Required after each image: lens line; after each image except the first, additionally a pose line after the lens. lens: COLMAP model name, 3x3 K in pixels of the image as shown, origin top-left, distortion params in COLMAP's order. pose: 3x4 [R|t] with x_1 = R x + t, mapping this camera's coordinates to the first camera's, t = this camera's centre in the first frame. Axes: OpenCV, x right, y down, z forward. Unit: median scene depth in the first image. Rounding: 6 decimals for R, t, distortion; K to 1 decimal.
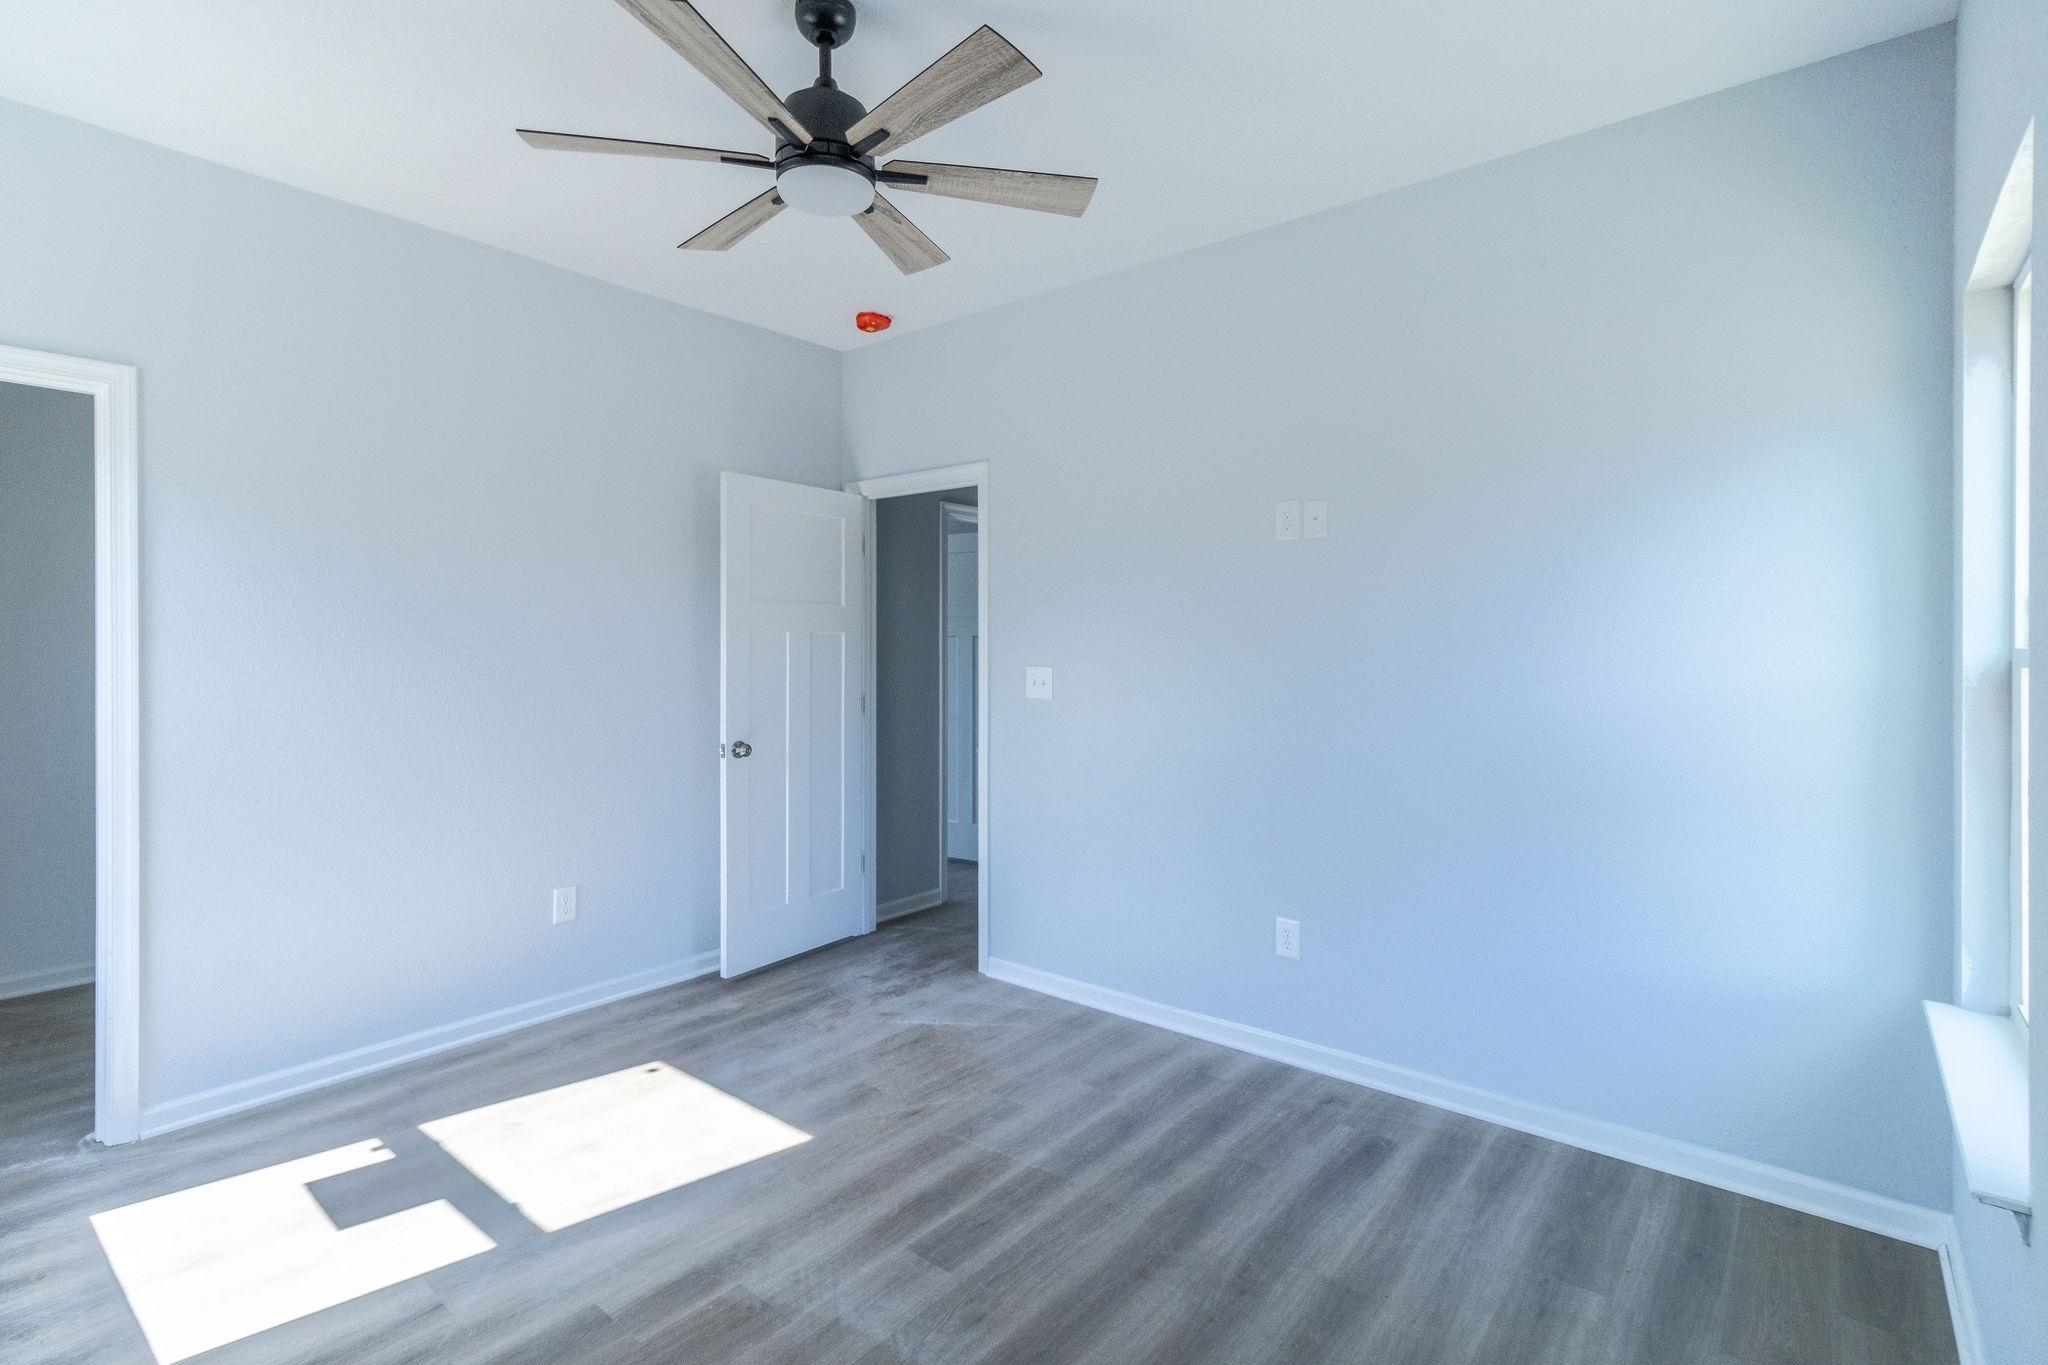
lens RADIAL K [[958.4, 0, 1031.8], [0, 958.4, 663.8], [0, 0, 1]] dist [0.005621, 0.000191]
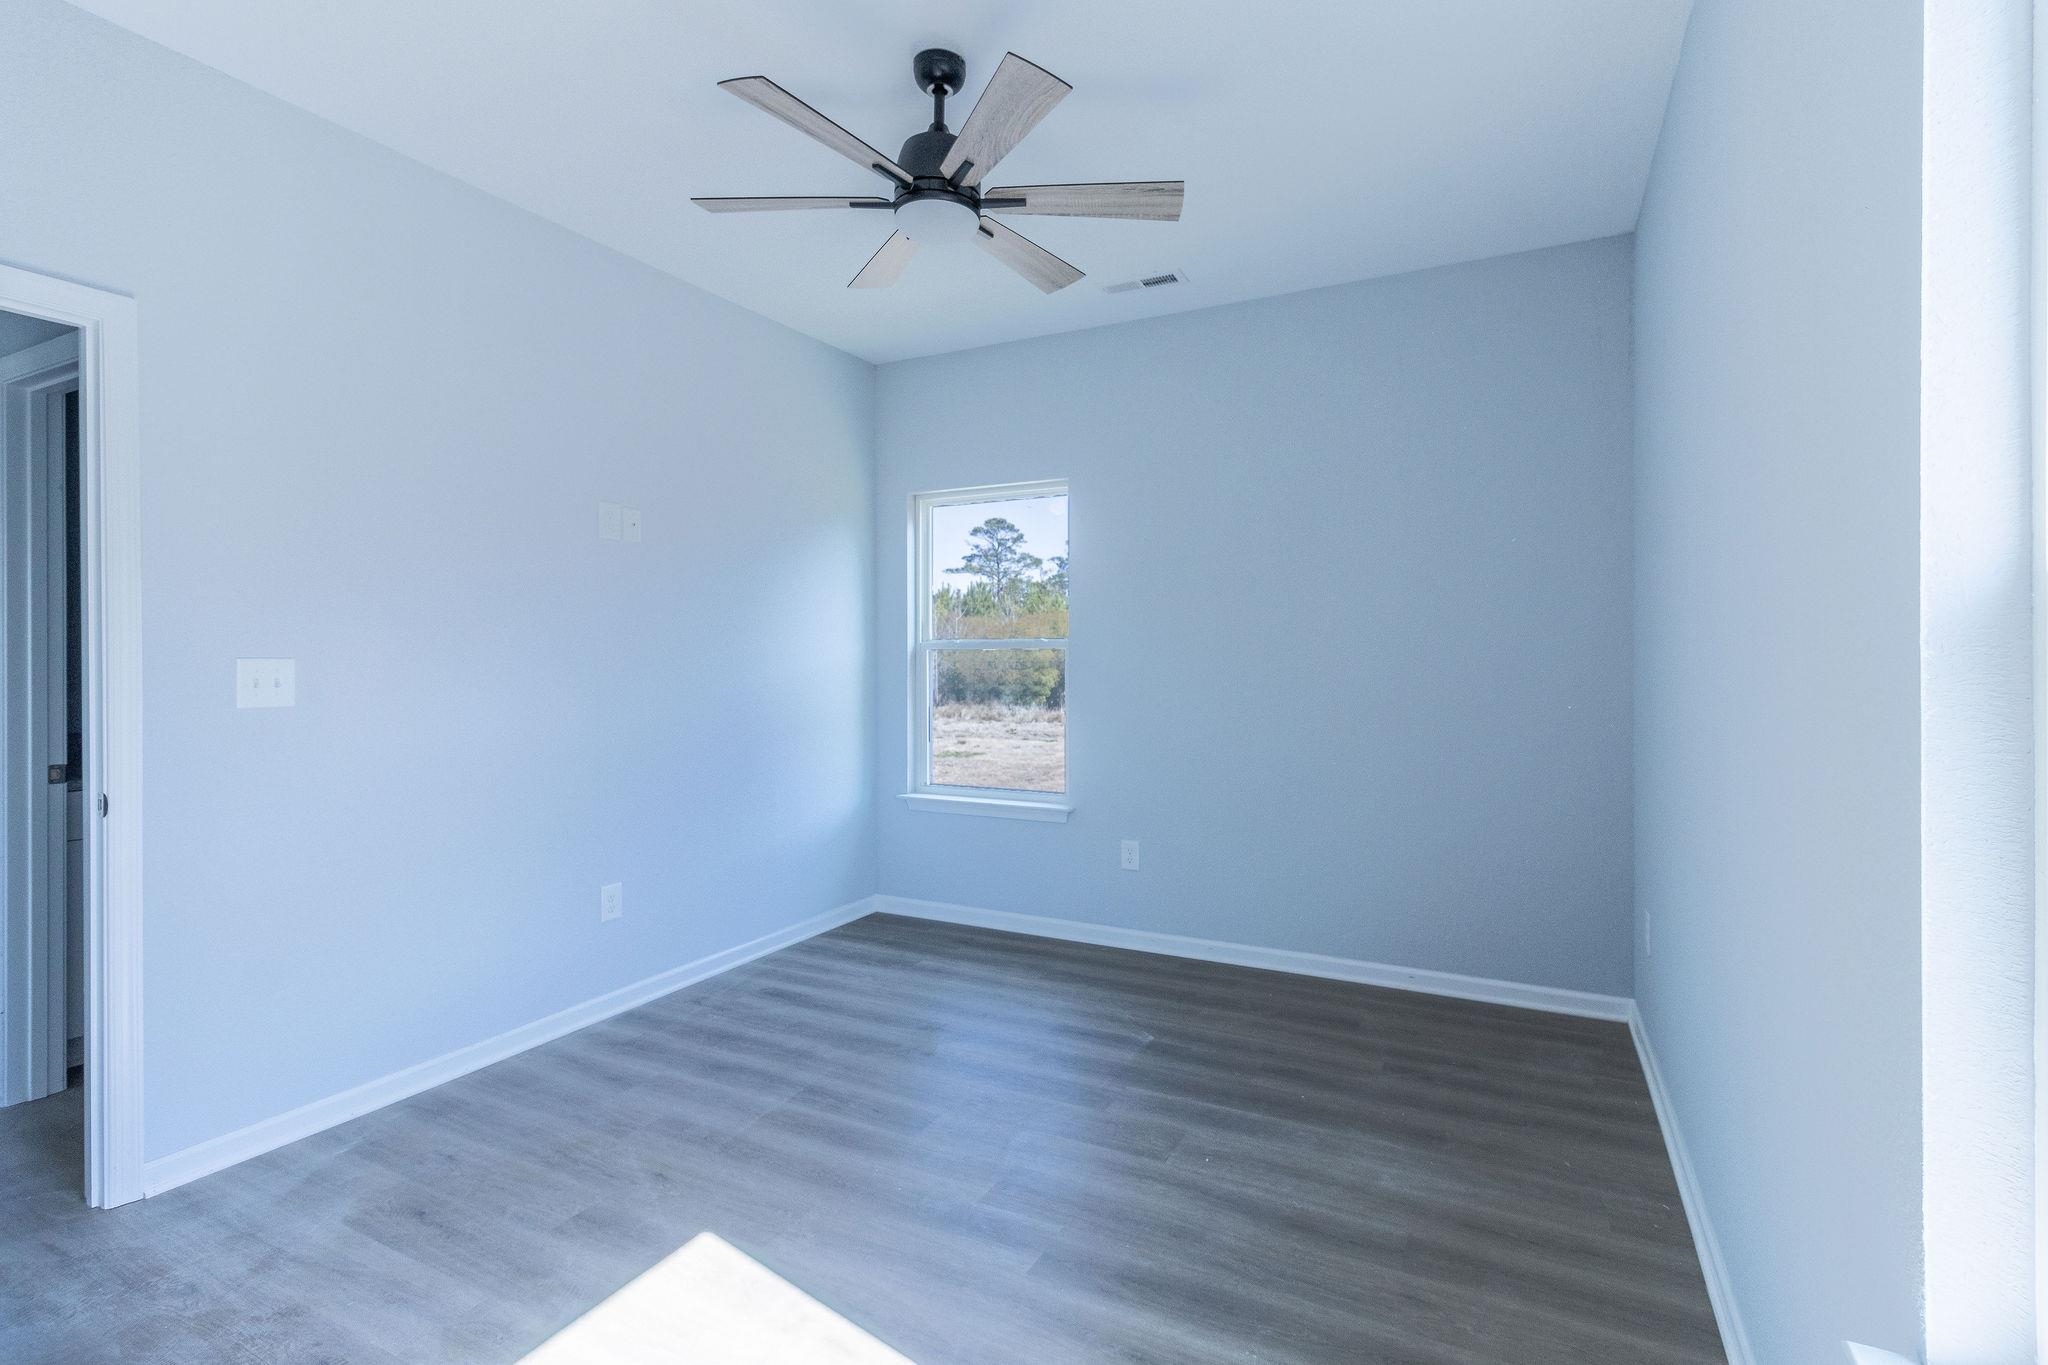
lens RADIAL K [[958.4, 0, 1031.8], [0, 958.4, 663.8], [0, 0, 1]] dist [0.005621, 0.000191]
pose [[-0.193024, -0.008565, 0.981157, -1.091840], [0.021001, 0.999697, 0.012858, 0.012857], [-0.980969, 0.023087, -0.192786, 0.891744]]
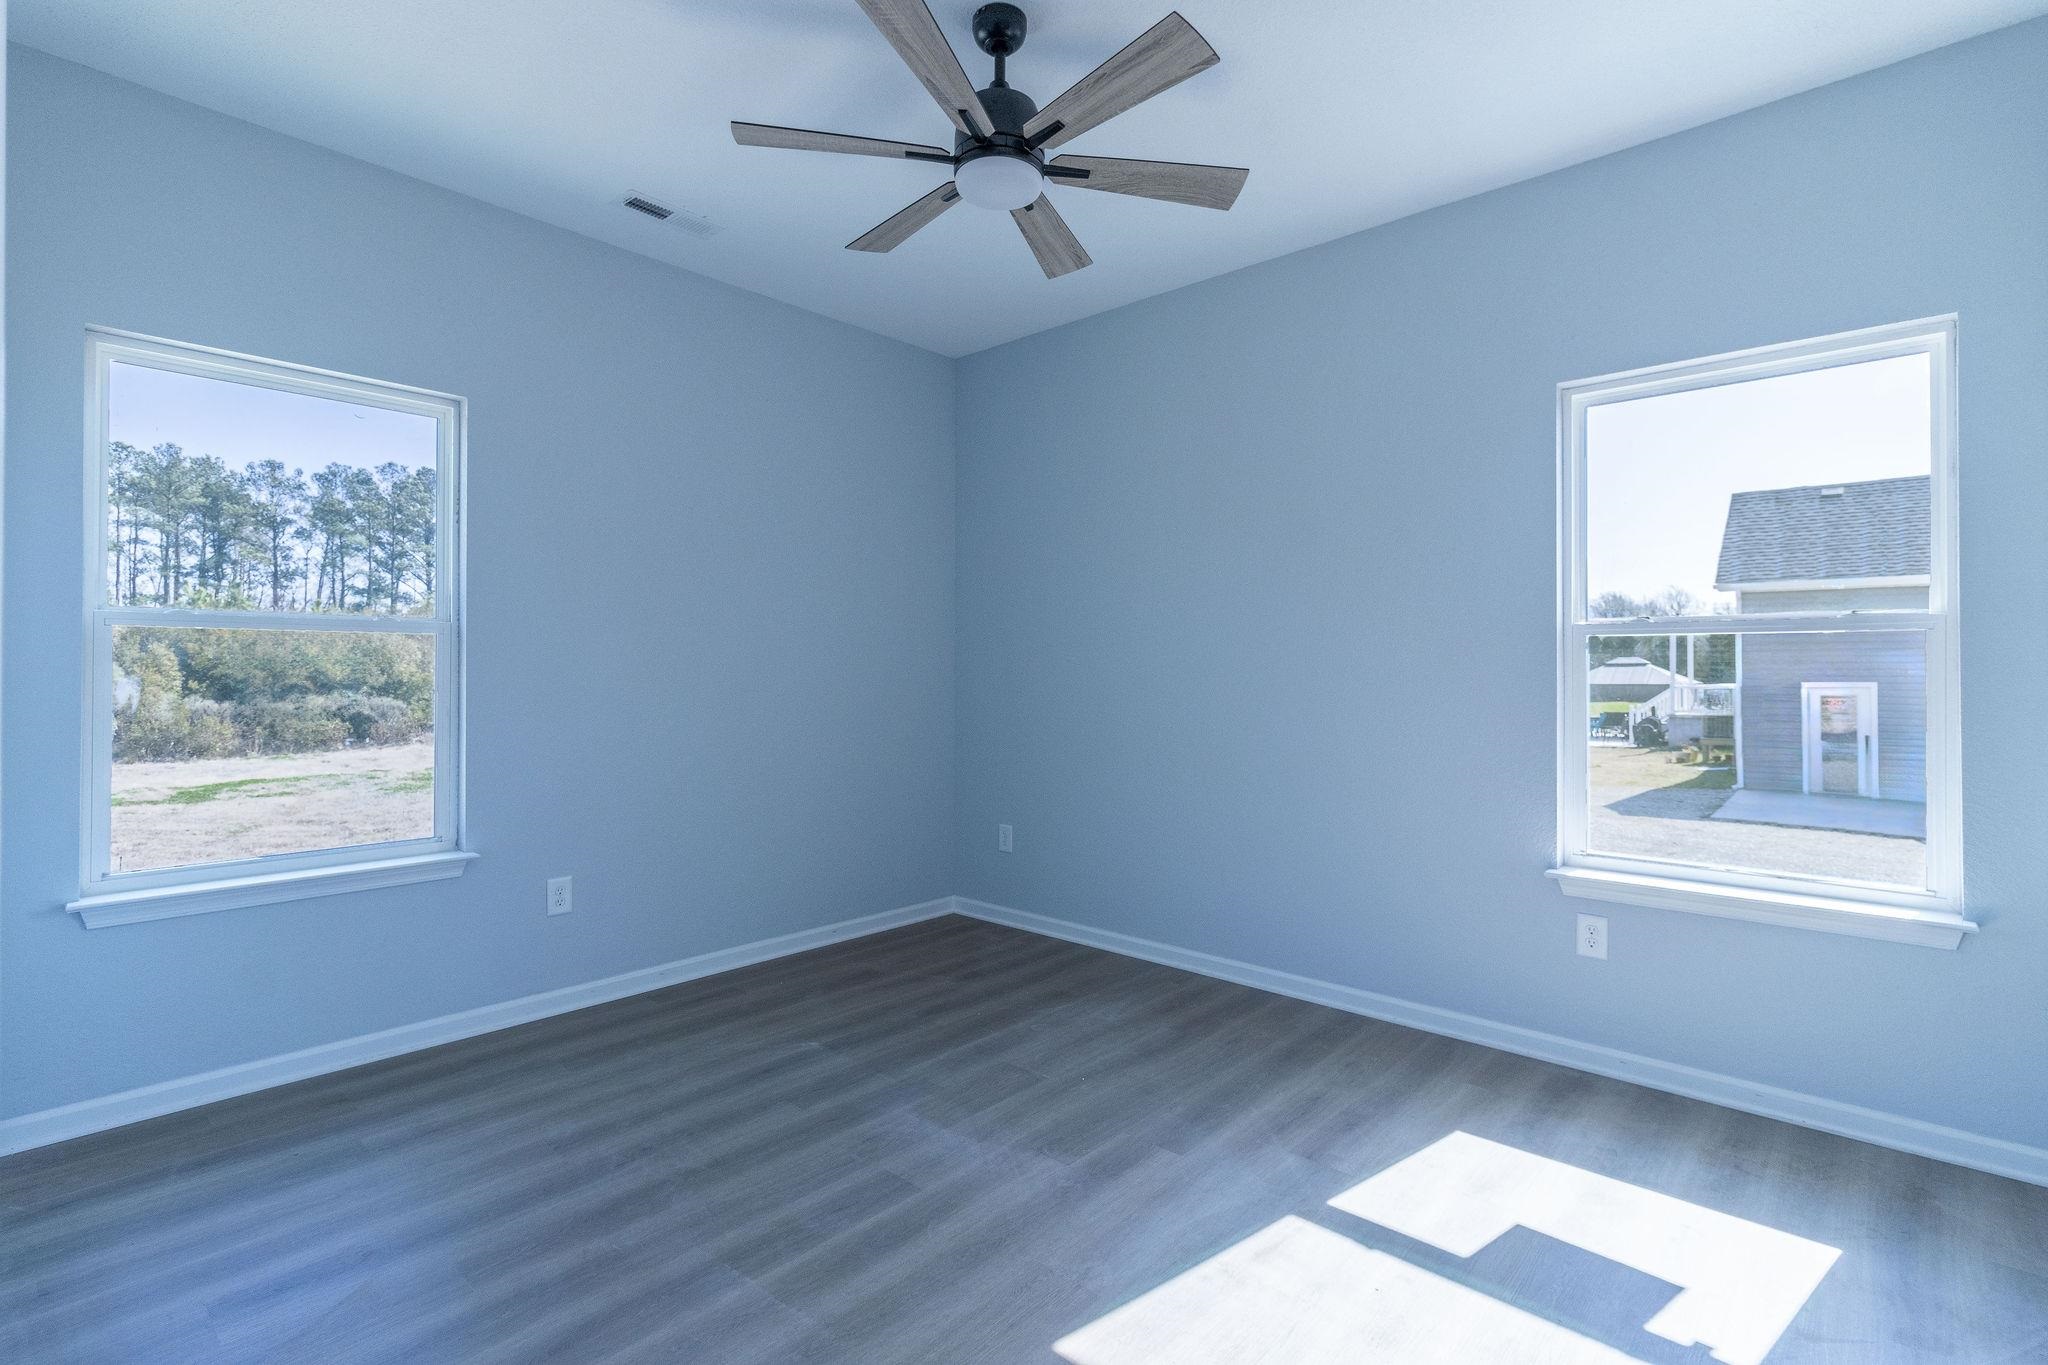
lens RADIAL K [[959.6, 0, 1034.2], [0, 959.6, 668.4], [0, 0, 1]] dist [0.000935, 0.000315]
pose [[-0.998400, -0.005201, 0.056306, -0.254823], [-0.004184, 0.999826, 0.018164, 0.025480], [-0.056391, 0.017899, -0.998248, 1.674759]]
